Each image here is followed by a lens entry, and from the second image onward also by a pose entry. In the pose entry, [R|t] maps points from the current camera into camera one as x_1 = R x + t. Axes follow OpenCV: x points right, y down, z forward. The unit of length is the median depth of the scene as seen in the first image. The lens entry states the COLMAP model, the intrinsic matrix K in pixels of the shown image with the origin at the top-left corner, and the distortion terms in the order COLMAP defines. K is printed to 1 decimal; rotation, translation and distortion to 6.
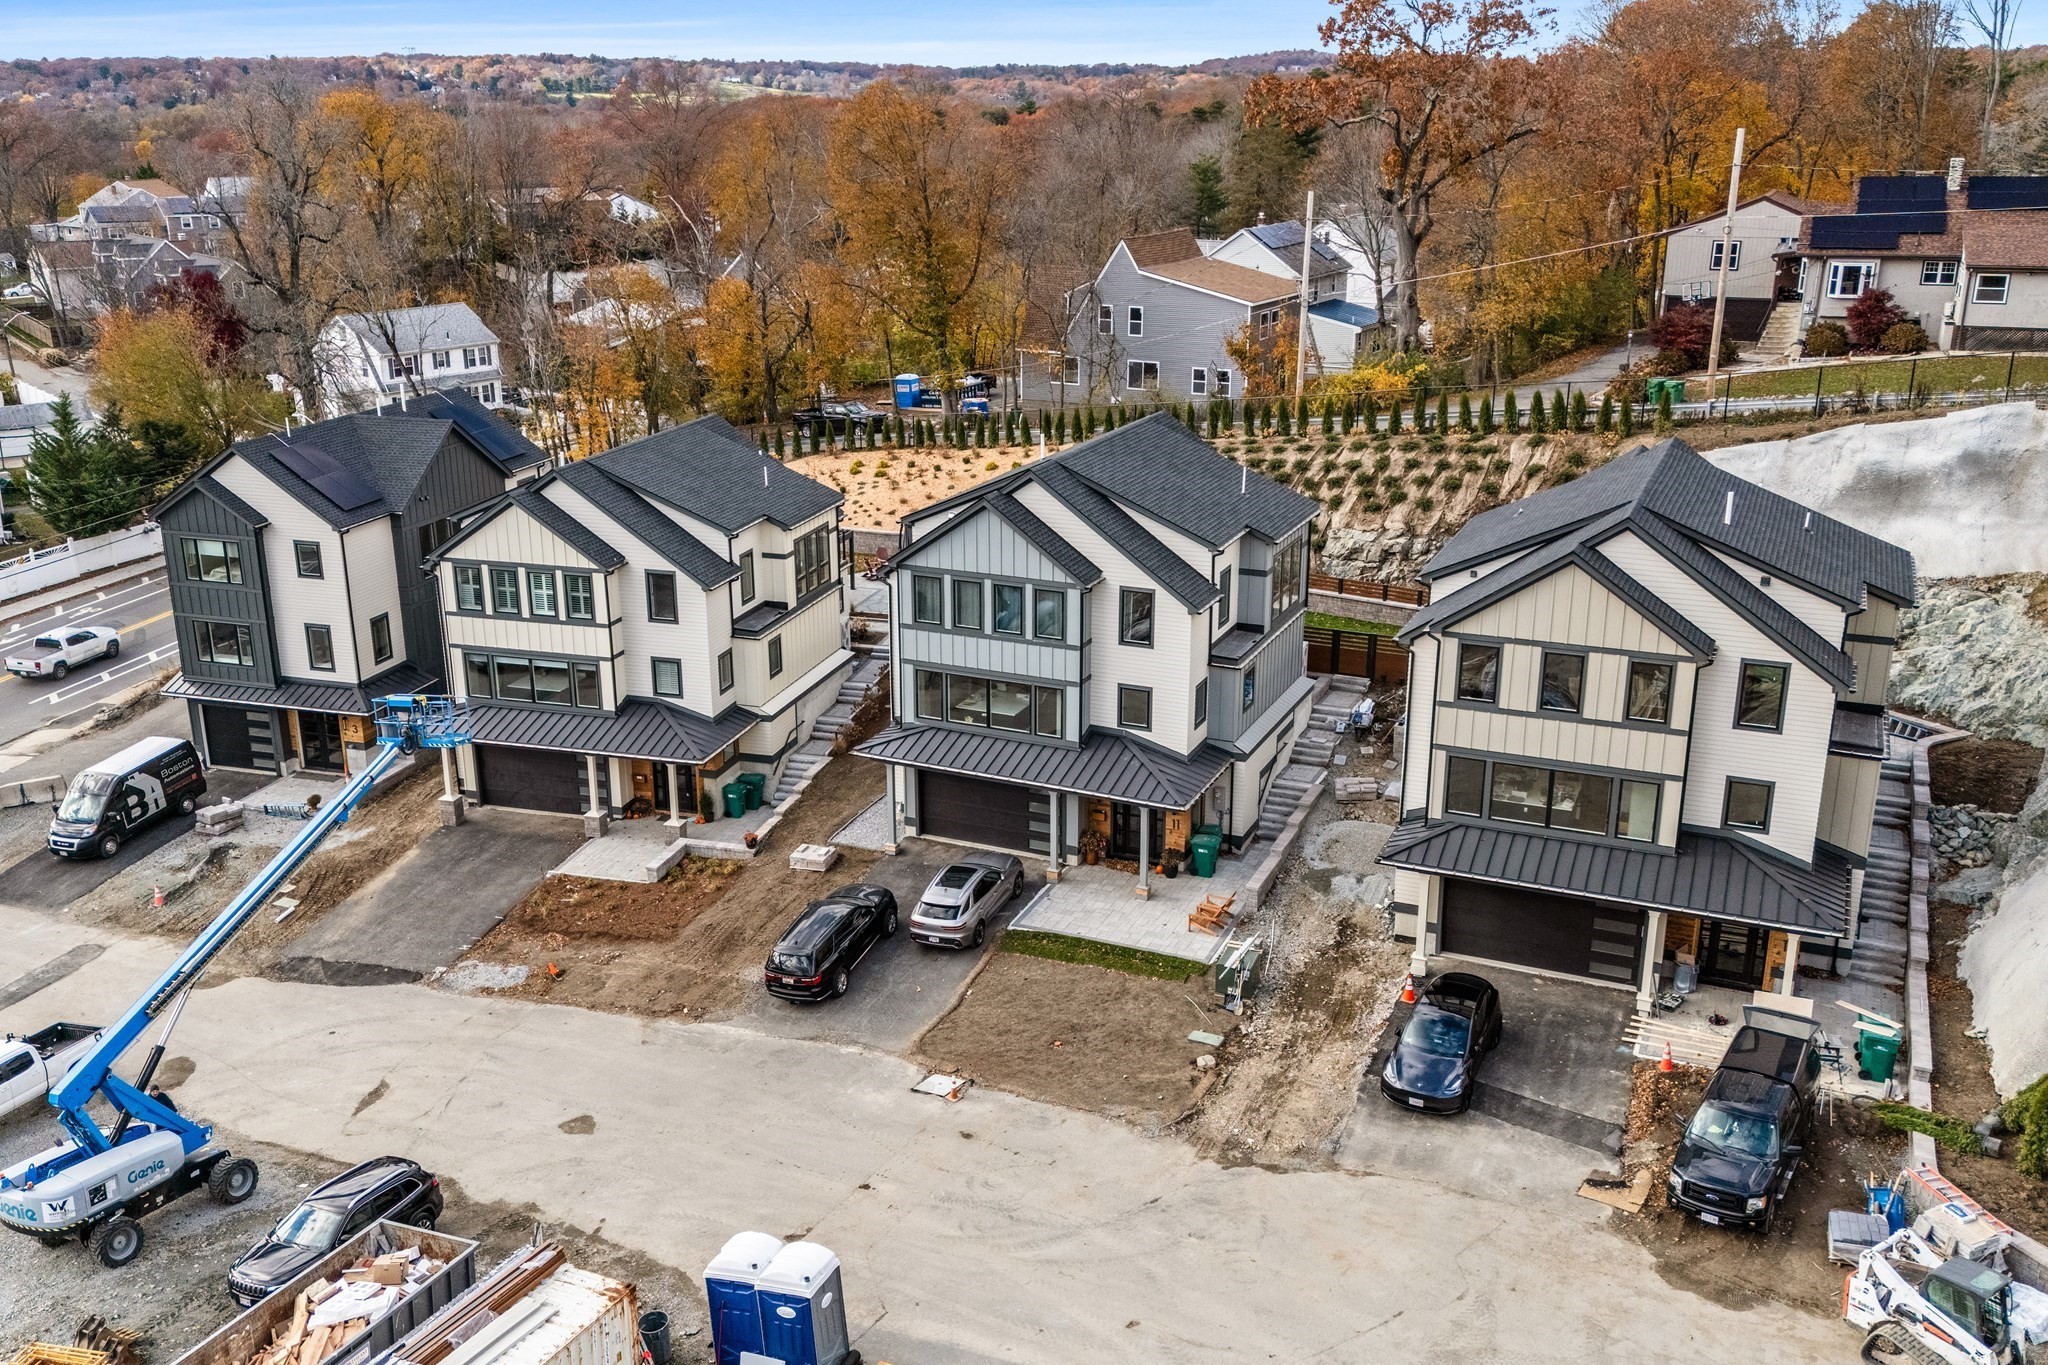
lens RADIAL K [[1825.1, 0, 969.8], [0, 1825.1, 672.6], [0, 0, 1]] dist [0.096621, -0.111297]
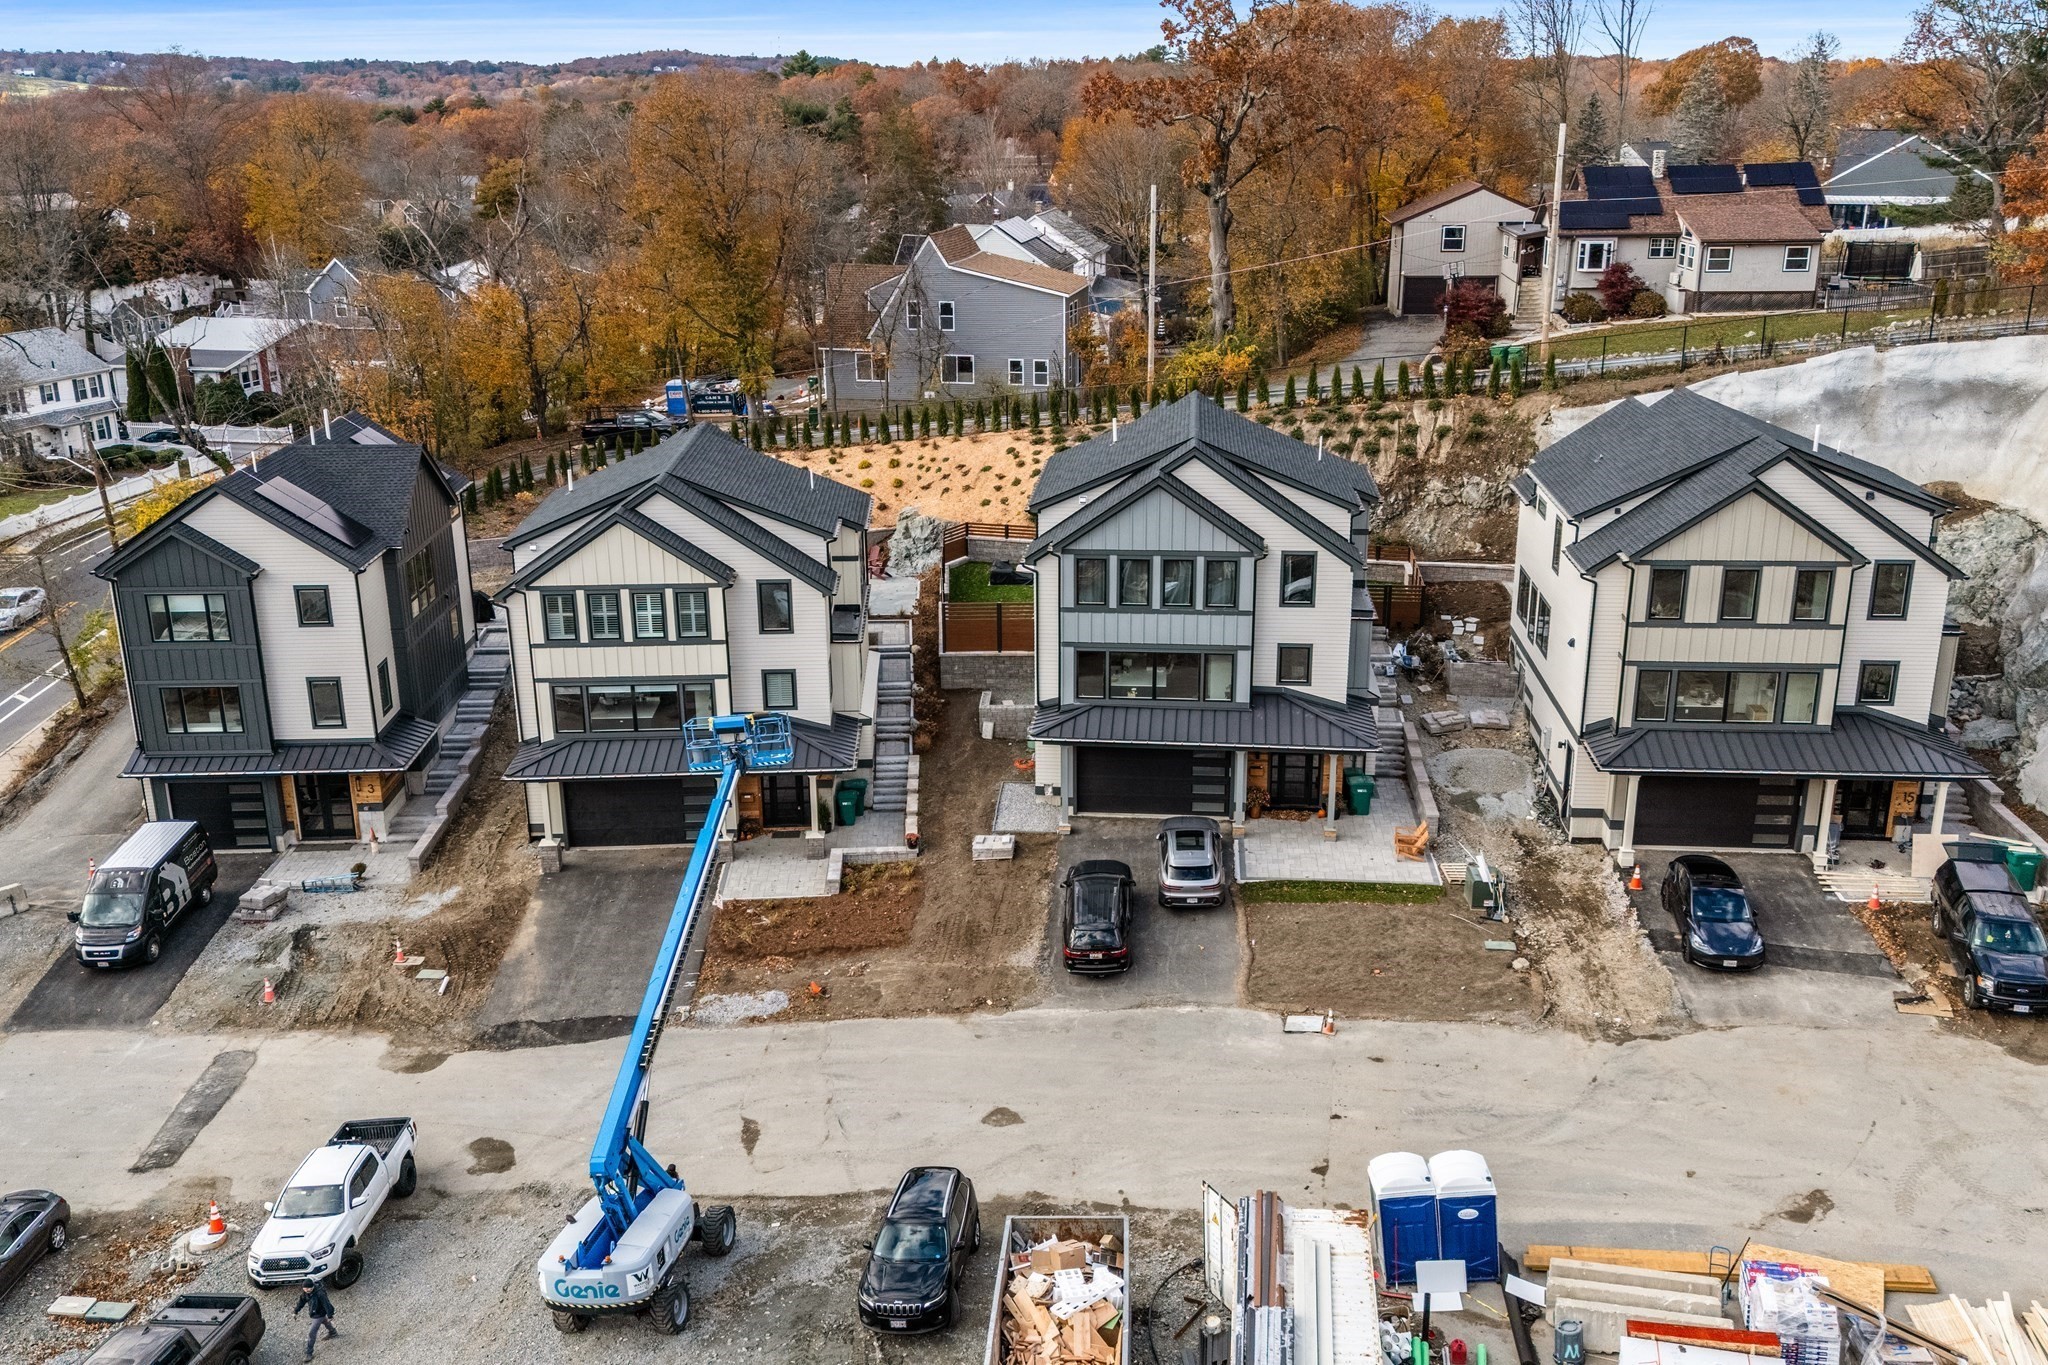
lens RADIAL K [[1858.1, 0, 1024.0], [0, 1858.1, 682.5], [0, 0, 1]] dist [0.099812, -0.128658]
pose [[0.938747, -0.102165, 0.329114, -0.368756], [0.102511, 0.994597, 0.016352, -0.003933], [-0.329007, 0.018388, 0.944148, 0.022606]]
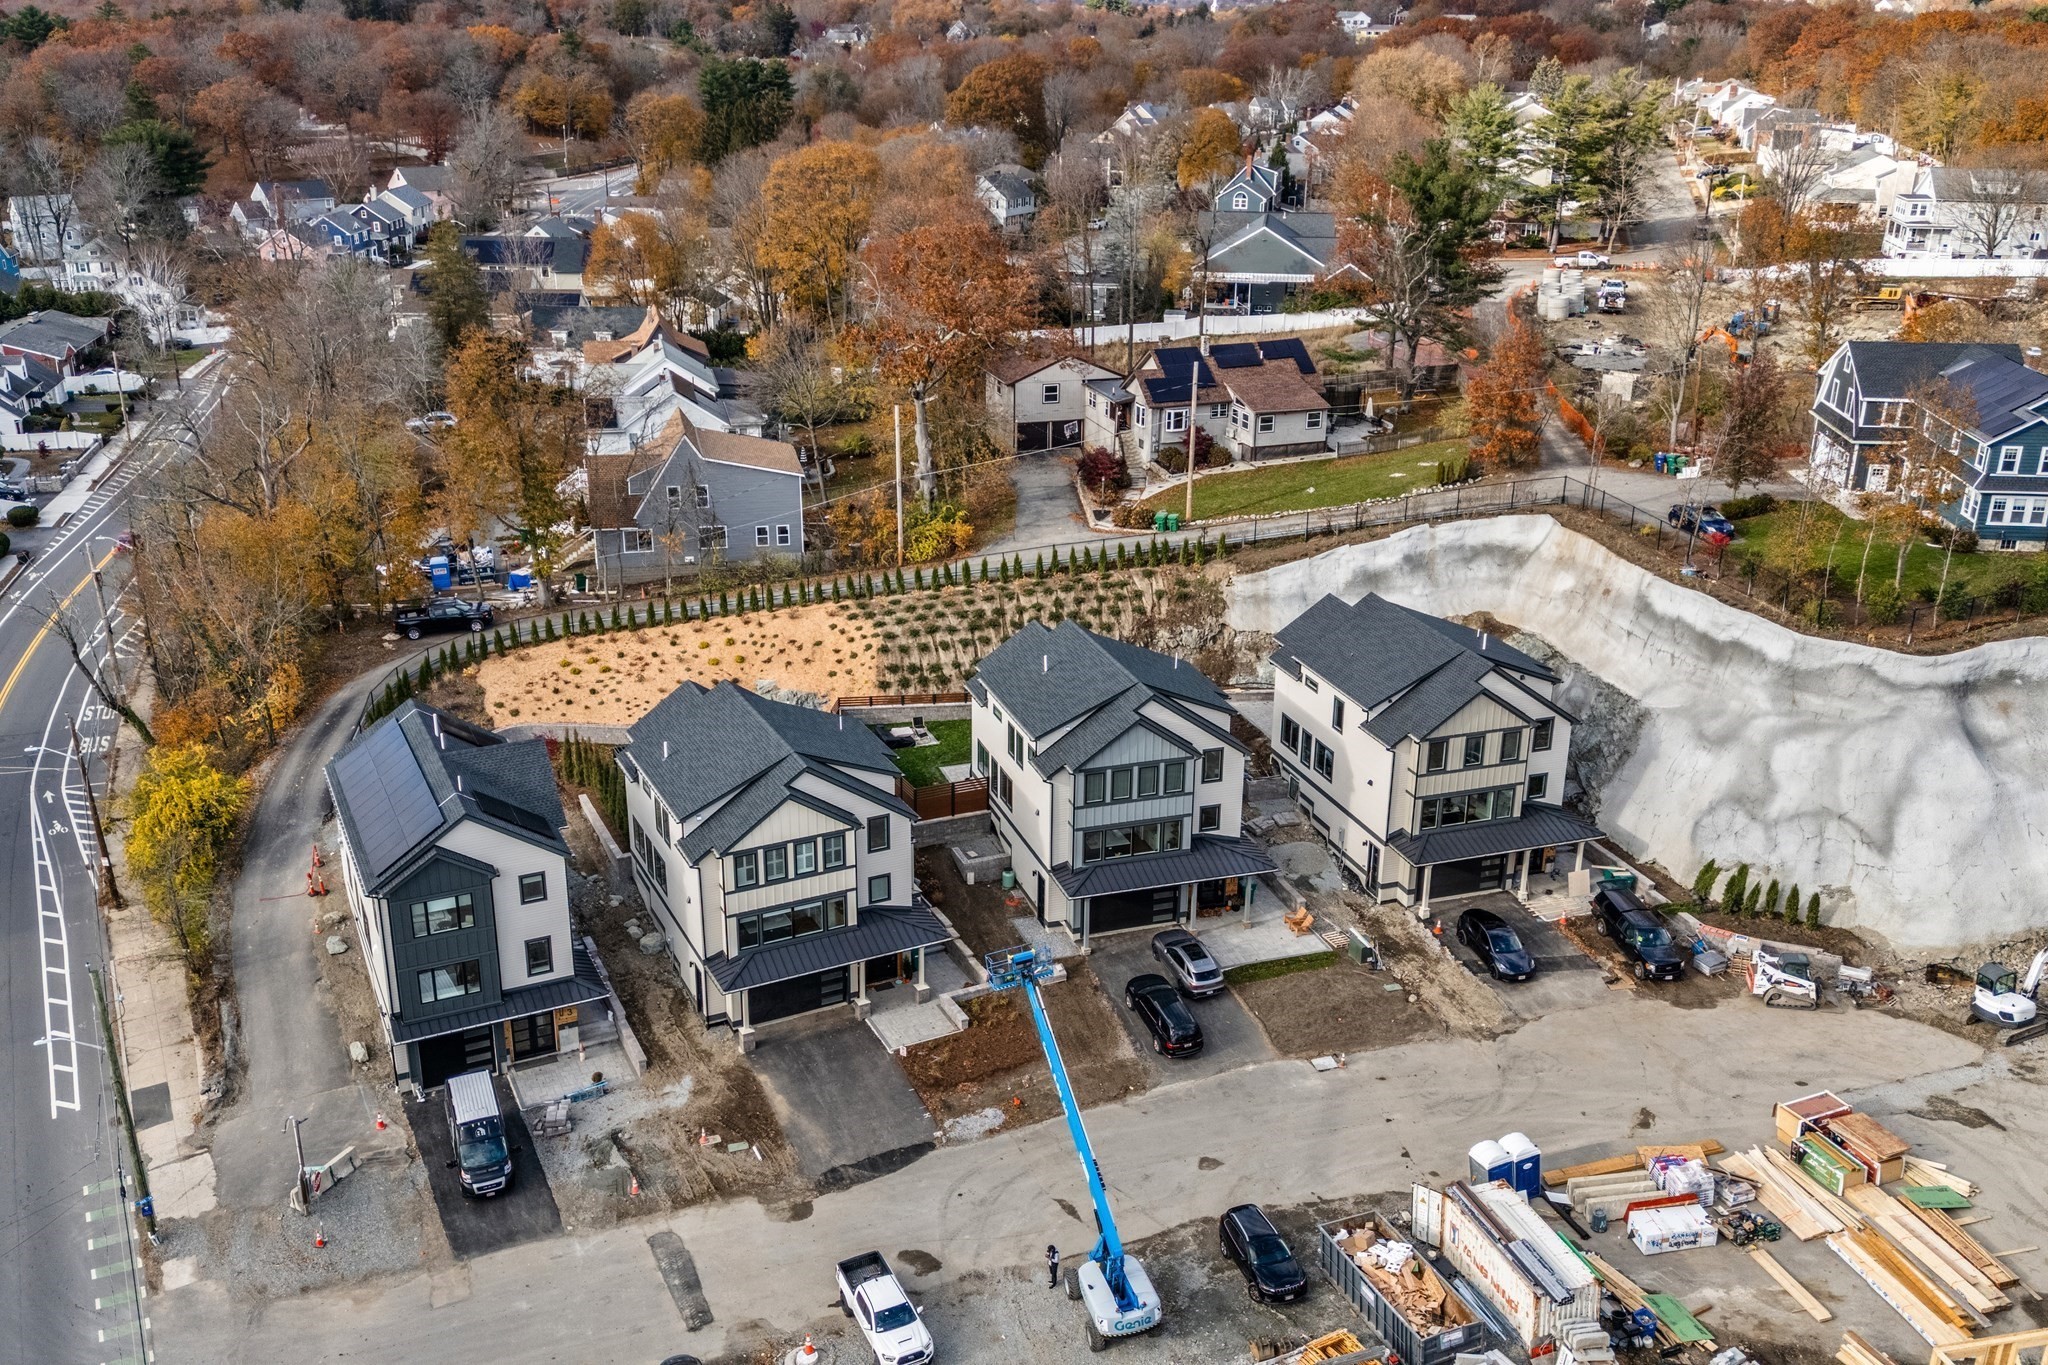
lens RADIAL K [[1828.9, 0, 1024.0], [0, 1828.9, 682.5], [0, 0, 1]] dist [0.196500, -0.493789]
pose [[0.718164, -0.234459, 0.655187, -0.956899], [0.193533, 0.971680, 0.135581, -0.314413], [-0.668420, 0.029431, 0.743202, -0.104216]]
